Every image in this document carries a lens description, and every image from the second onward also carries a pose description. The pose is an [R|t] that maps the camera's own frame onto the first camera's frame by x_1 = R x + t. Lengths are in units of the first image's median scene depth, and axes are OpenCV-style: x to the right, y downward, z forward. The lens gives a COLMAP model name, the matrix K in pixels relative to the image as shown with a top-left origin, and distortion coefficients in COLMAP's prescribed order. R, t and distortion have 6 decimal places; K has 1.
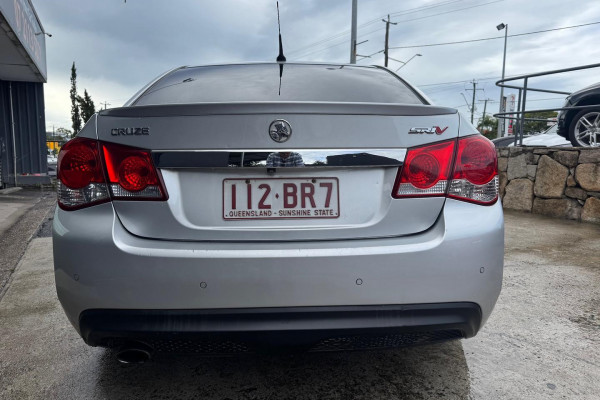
lens RADIAL K [[430.6, 0, 300.0], [0, 430.6, 200.0], [0, 0, 1]] dist [0.016029, -0.004516]
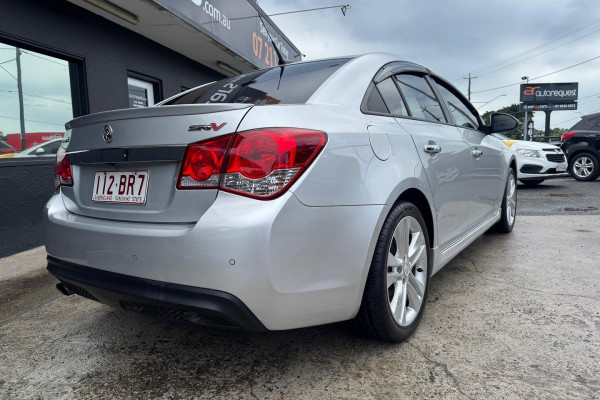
lens RADIAL K [[430.6, 0, 300.0], [0, 430.6, 200.0], [0, 0, 1]] dist [0.016029, -0.004516]
pose [[0.802223, 0.044566, -0.595358, 1.145513], [-0.038252, 0.998998, 0.023238, -0.014452], [0.595797, 0.004132, 0.803124, 0.290234]]
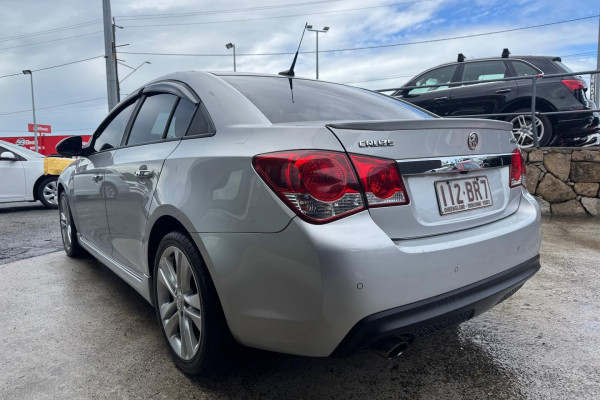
lens RADIAL K [[430.6, 0, 300.0], [0, 430.6, 200.0], [0, 0, 1]] dist [0.016029, -0.004516]
pose [[0.810829, -0.083461, 0.579302, -1.173721], [0.094130, 0.995492, 0.011672, -0.047806], [-0.577665, 0.045066, 0.815029, 0.243119]]
